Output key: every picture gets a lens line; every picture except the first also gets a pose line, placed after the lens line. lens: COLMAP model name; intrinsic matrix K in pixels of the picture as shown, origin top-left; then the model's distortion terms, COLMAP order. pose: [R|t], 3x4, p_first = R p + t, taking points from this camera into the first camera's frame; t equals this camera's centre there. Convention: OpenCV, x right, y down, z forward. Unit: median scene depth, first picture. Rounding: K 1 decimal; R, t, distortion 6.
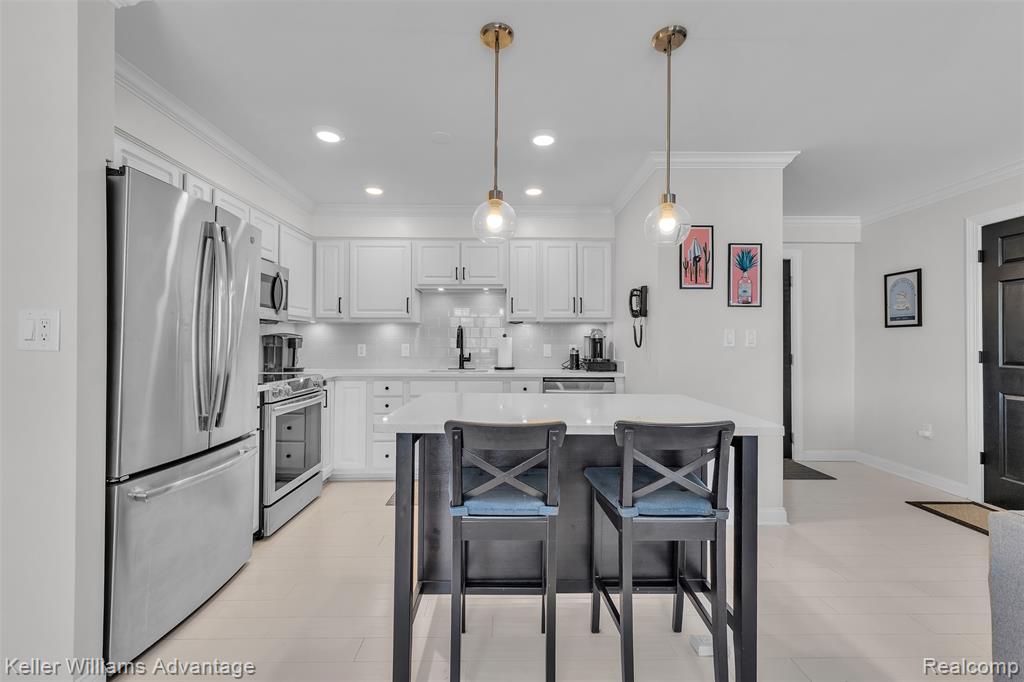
lens RADIAL K [[430.4, 0, 511.5], [0, 430.4, 338.7], [0, 0, 1]] dist [0.005950, 0.000007]
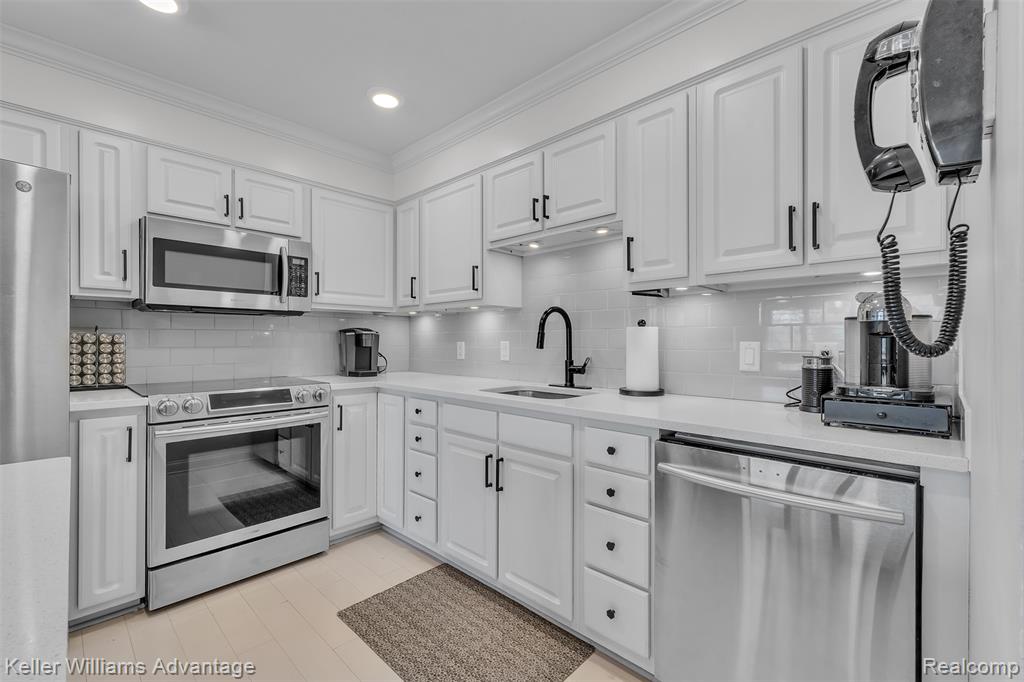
lens RADIAL K [[436.1, 0, 510.0], [0, 436.1, 341.7], [0, 0, 1]] dist [0.008352, -0.000016]
pose [[0.703384, -0.001406, -0.710809, 0.240898], [0.008064, 0.999949, 0.006002, 0.010097], [0.710765, -0.009954, 0.703359, 0.597224]]
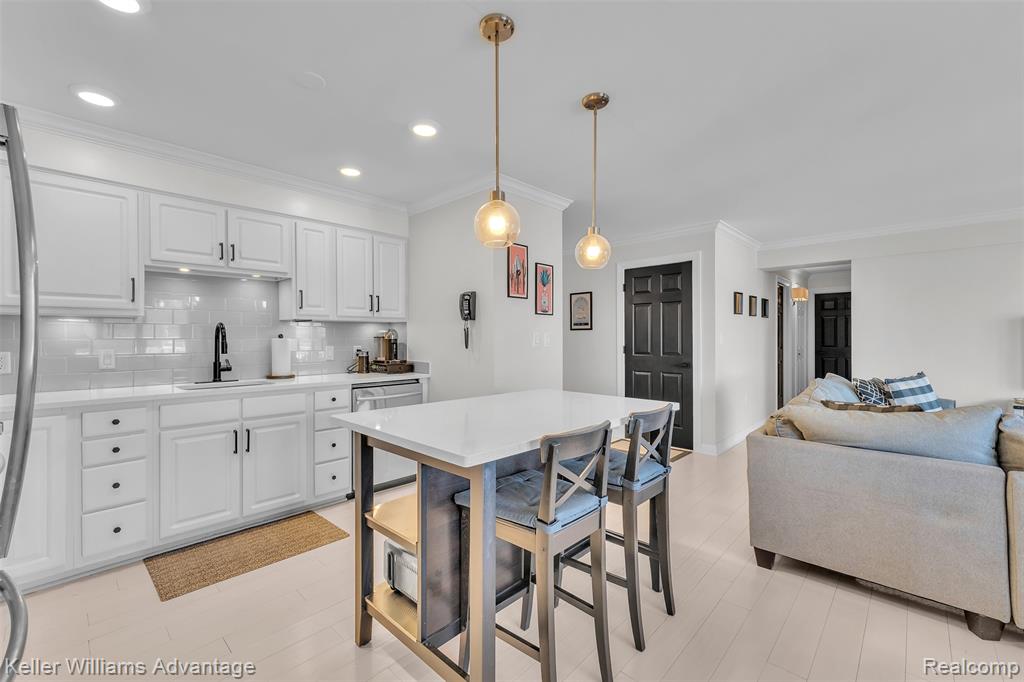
lens RADIAL K [[430.4, 0, 511.5], [0, 430.4, 338.7], [0, 0, 1]] dist [0.005950, 0.000007]
pose [[0.701914, -0.005969, 0.712236, -0.307596], [-0.001768, 0.999947, 0.010123, -0.011944], [-0.712259, -0.008364, 0.701867, 0.136249]]
